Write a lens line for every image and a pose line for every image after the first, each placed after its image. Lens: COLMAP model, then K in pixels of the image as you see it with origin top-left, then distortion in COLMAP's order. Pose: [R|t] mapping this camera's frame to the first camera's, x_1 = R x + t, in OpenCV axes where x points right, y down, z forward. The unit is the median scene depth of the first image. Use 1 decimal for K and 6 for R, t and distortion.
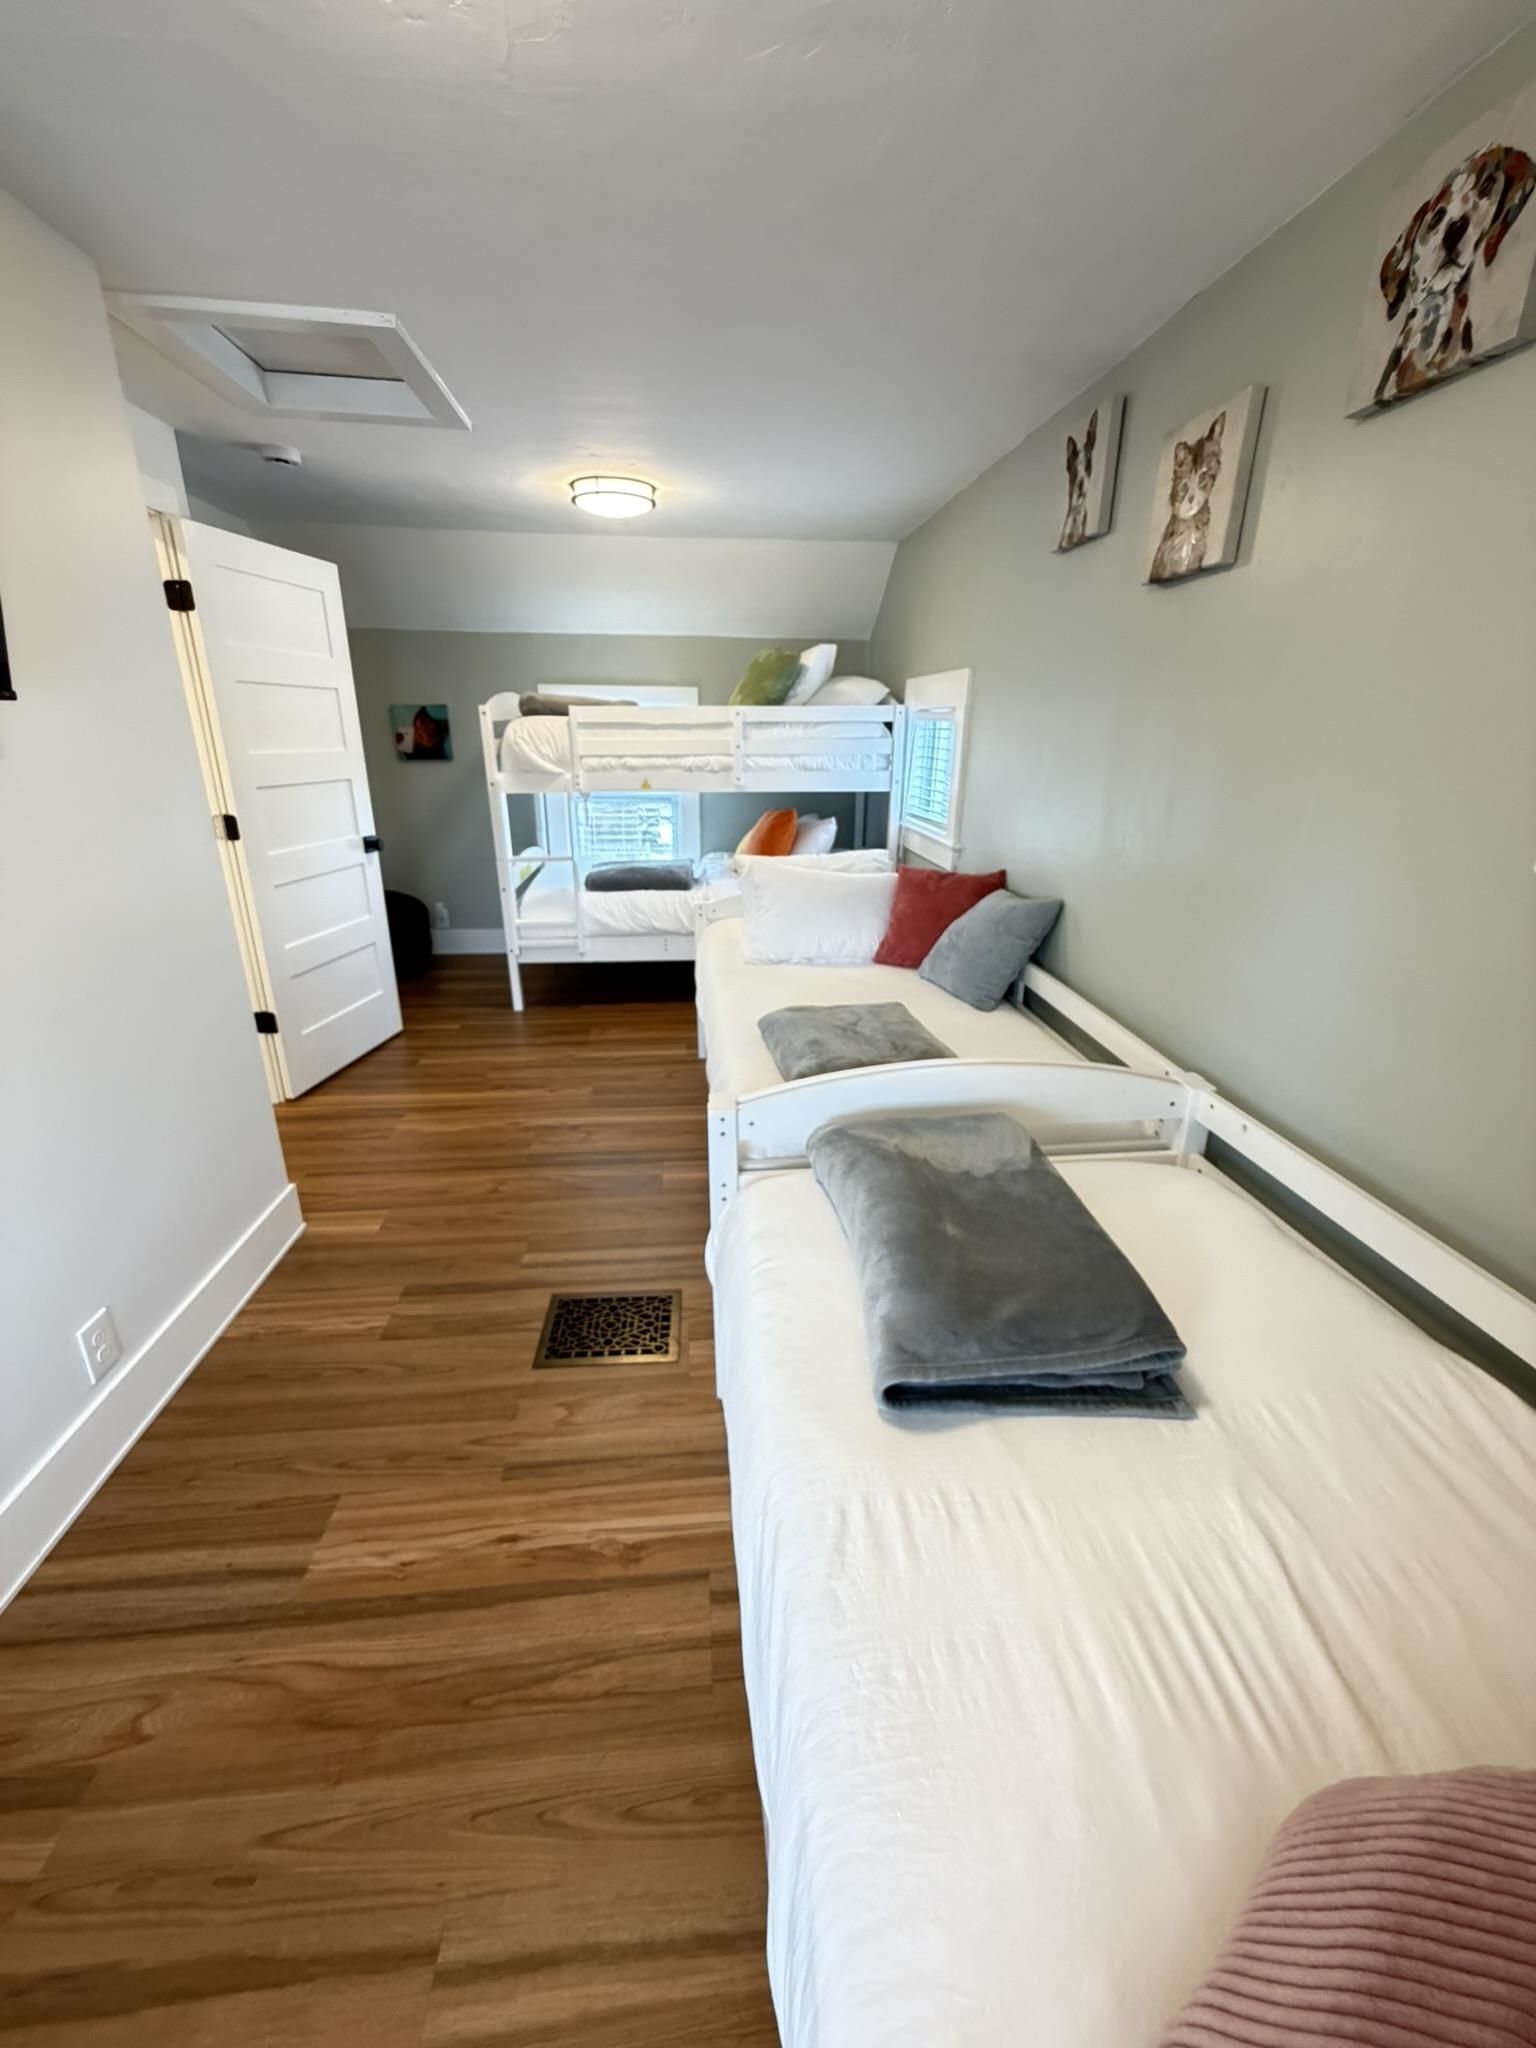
lens RADIAL K [[811.2, 0, 768.0], [0, 811.2, 1024.0], [0, 0, 1]] dist [-0.000288, -0.000283]
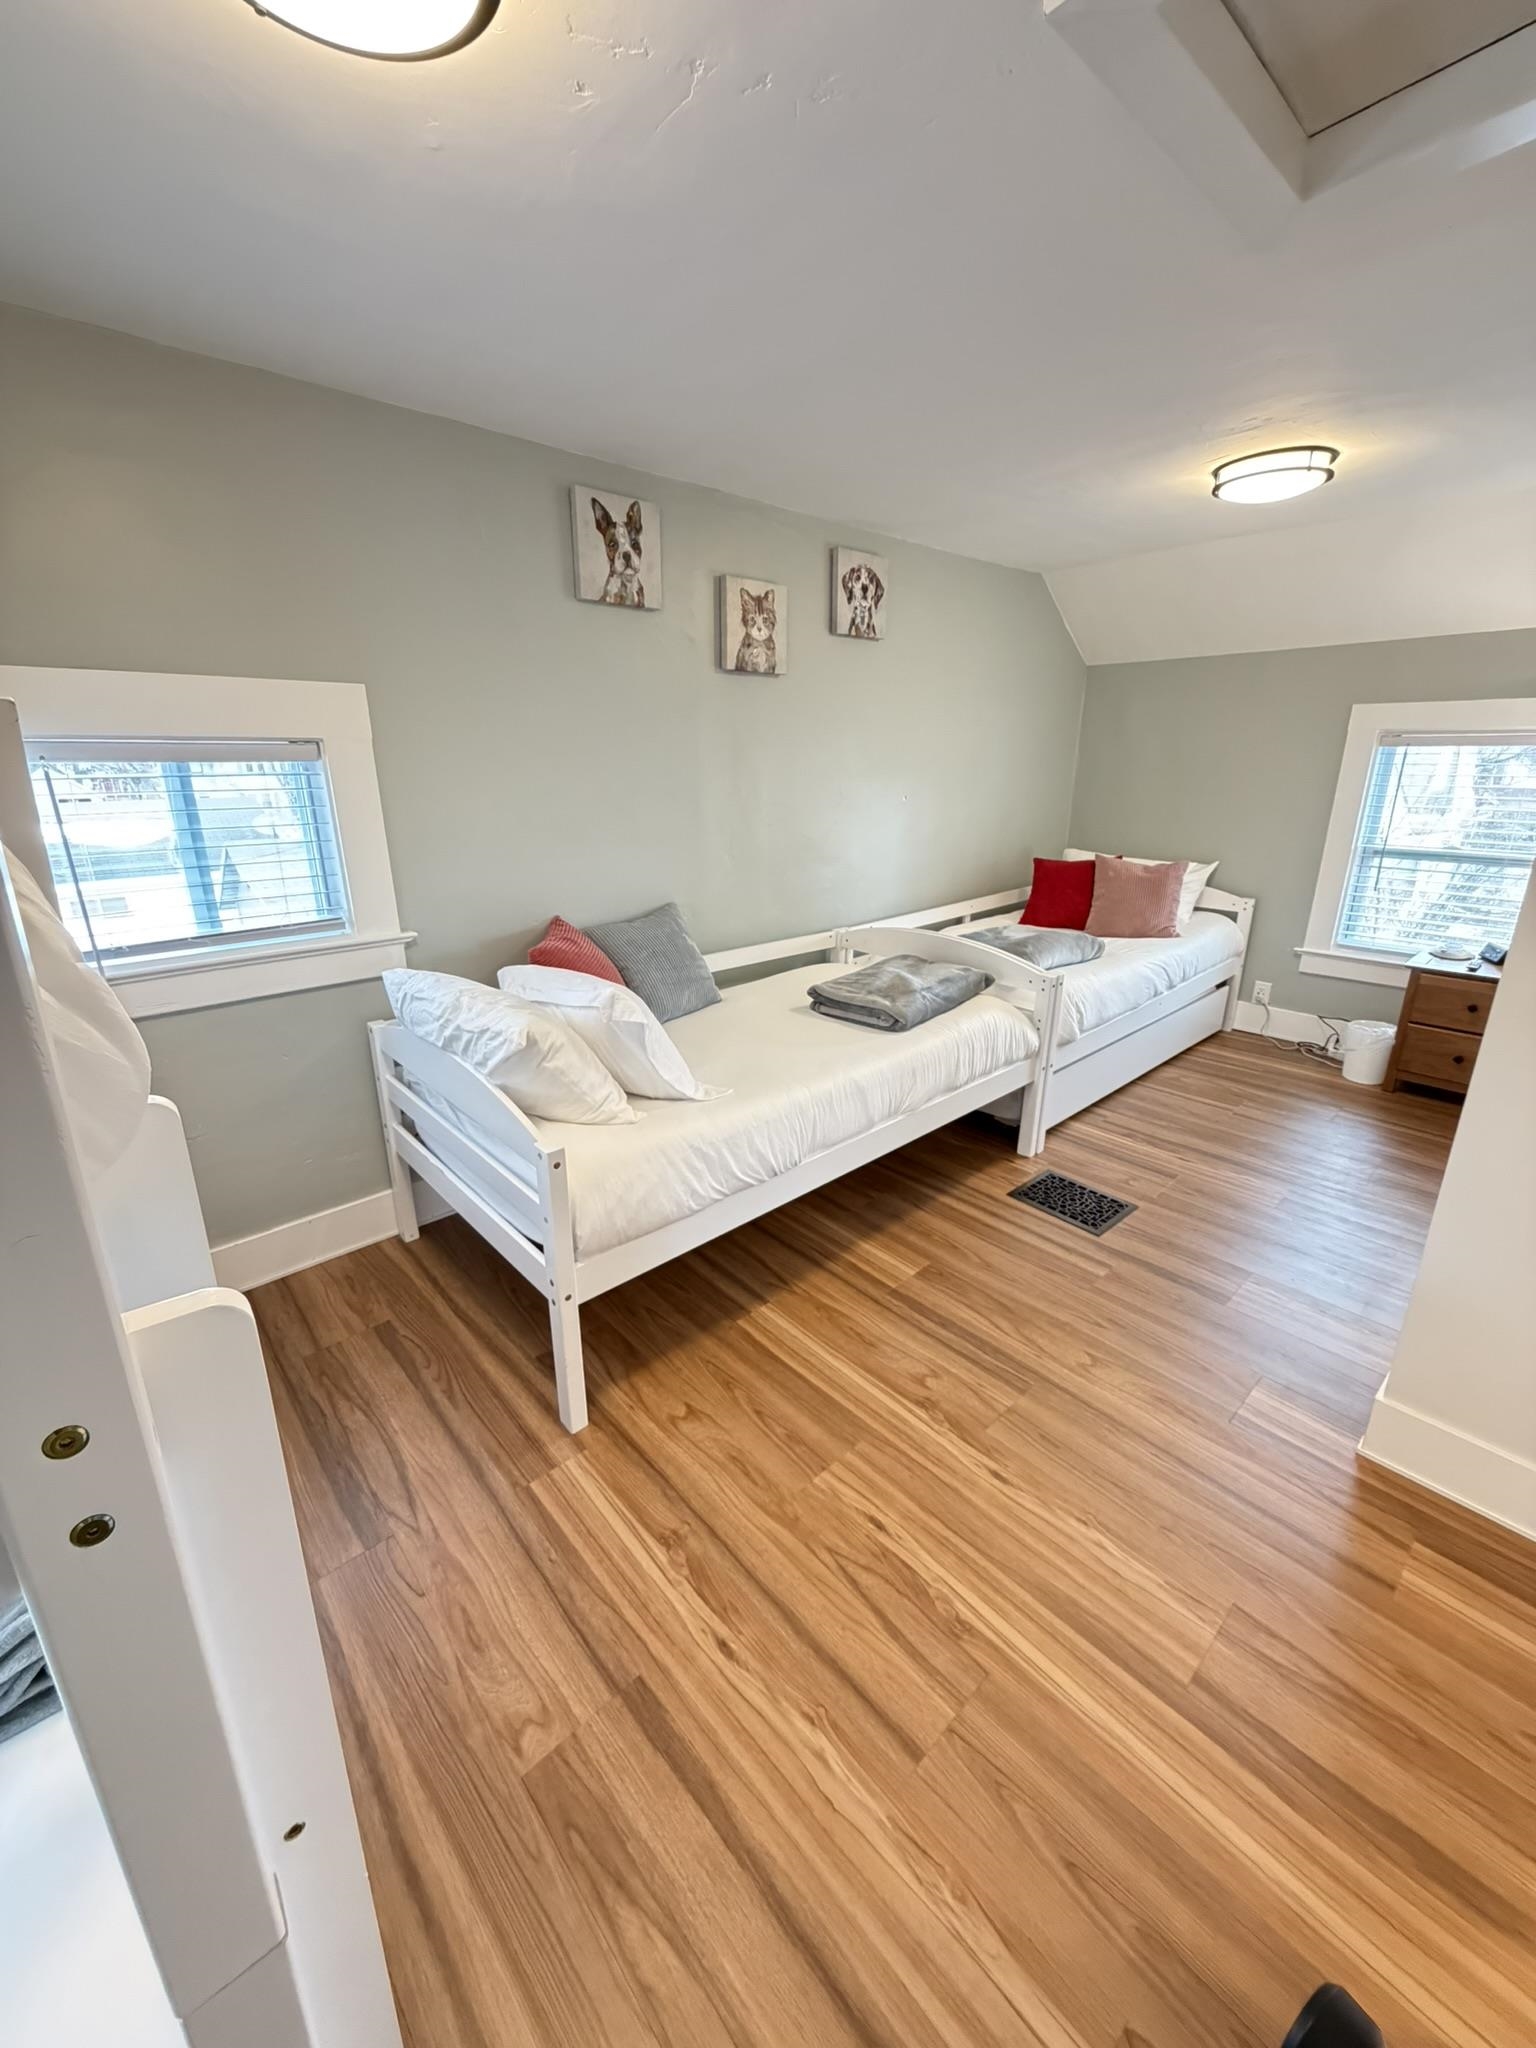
lens RADIAL K [[811.2, 0, 768.0], [0, 811.2, 1024.0], [0, 0, 1]] dist [-0.000288, -0.000283]
pose [[-0.596616, -0.258723, 0.759679, -0.994642], [0.279413, 0.820415, 0.498846, -0.812753], [-0.752315, 0.509884, -0.417182, 2.119934]]
